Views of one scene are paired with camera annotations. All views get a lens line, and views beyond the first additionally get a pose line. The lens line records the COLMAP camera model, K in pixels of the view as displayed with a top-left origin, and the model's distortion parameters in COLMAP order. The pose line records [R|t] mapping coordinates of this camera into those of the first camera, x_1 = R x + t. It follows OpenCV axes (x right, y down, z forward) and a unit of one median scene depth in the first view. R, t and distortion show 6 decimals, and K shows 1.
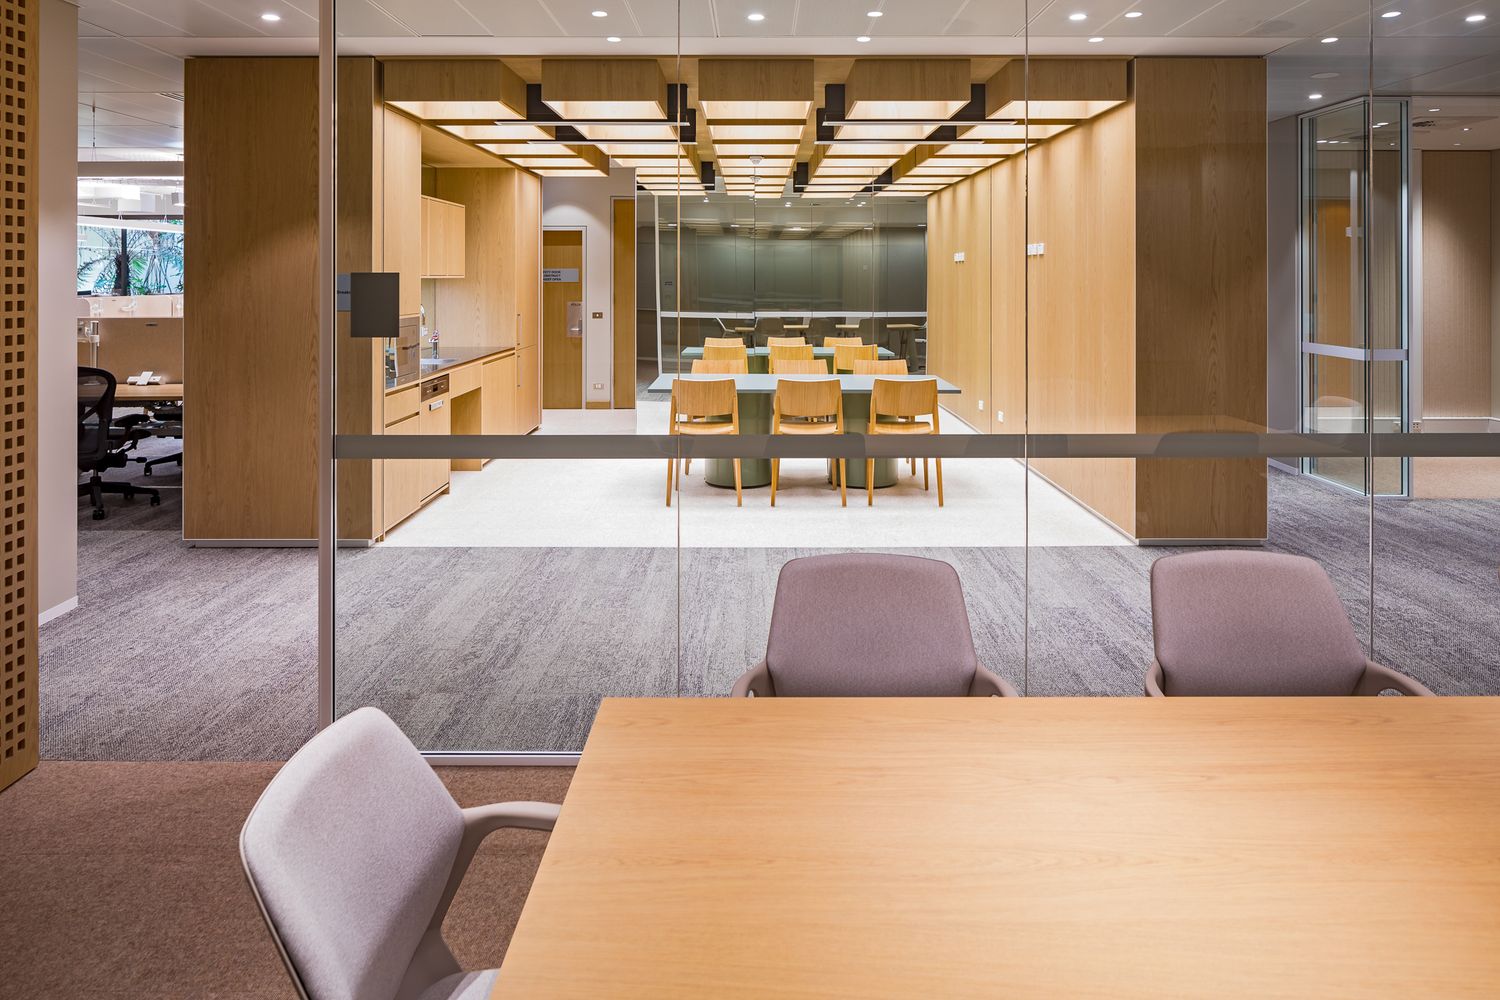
lens RADIAL K [[1011.4, 0, 764.0], [0, 1011.4, 277.3], [0, 0, 1]] dist [-0.019387, -0.000262]
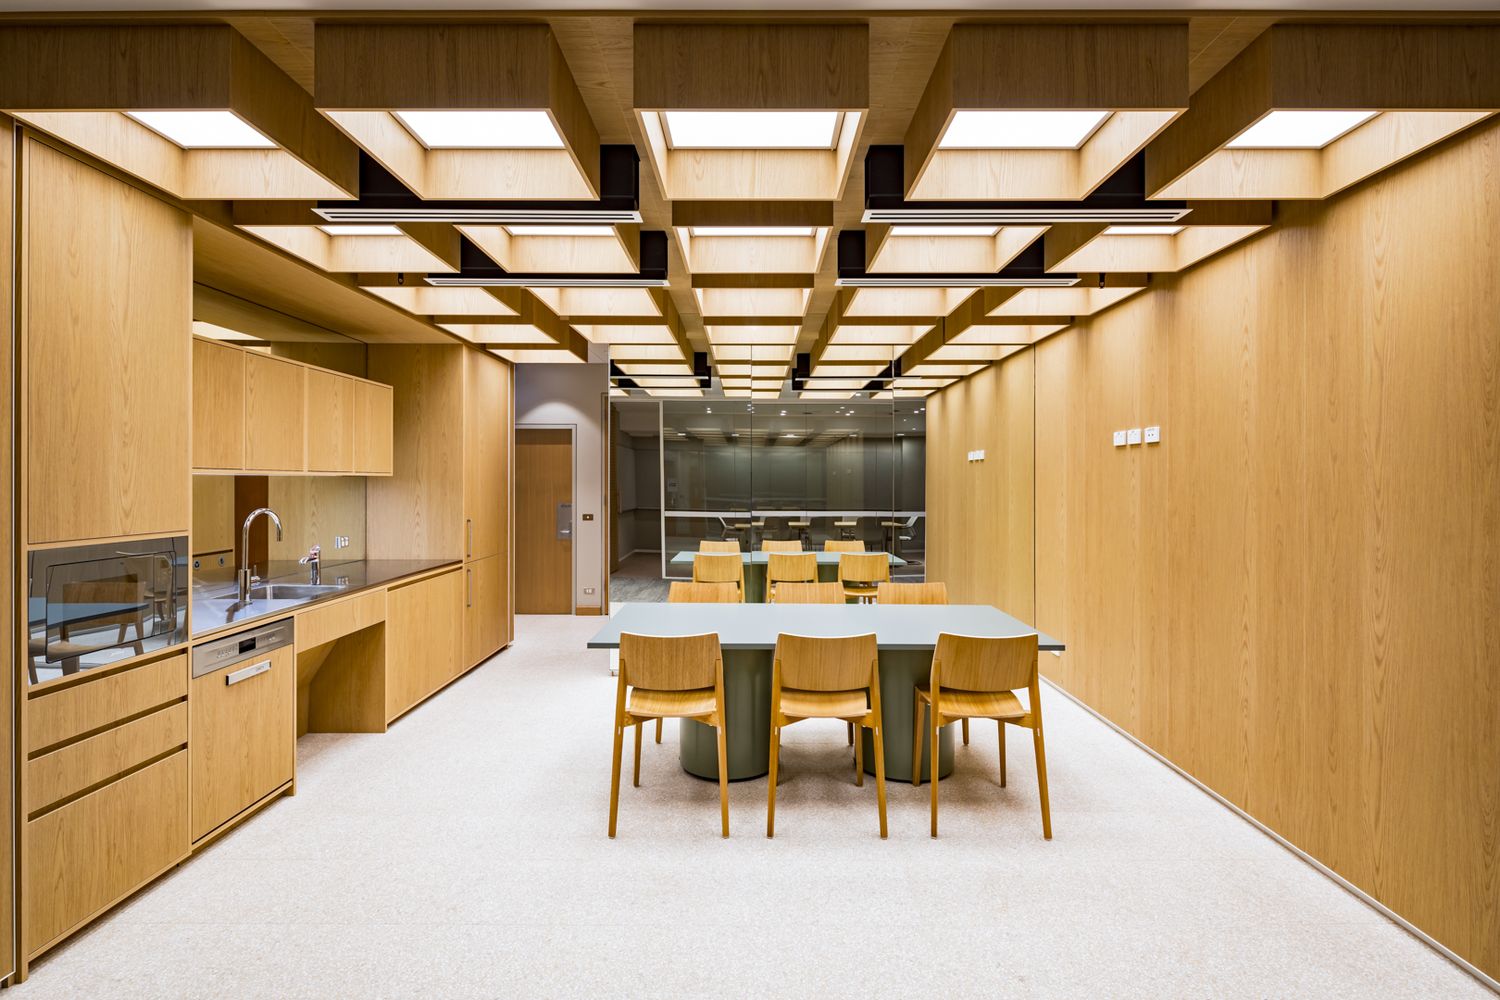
lens RADIAL K [[723.3, 0, 755.6], [0, 723.3, 486.6], [0, 0, 1]] dist [0.011265, -0.006151]
pose [[0.999983, 0.001103, -0.005760, -0.001912], [-0.001059, 0.999970, 0.007608, 0.004063], [0.005768, -0.007602, 0.999954, 0.397639]]
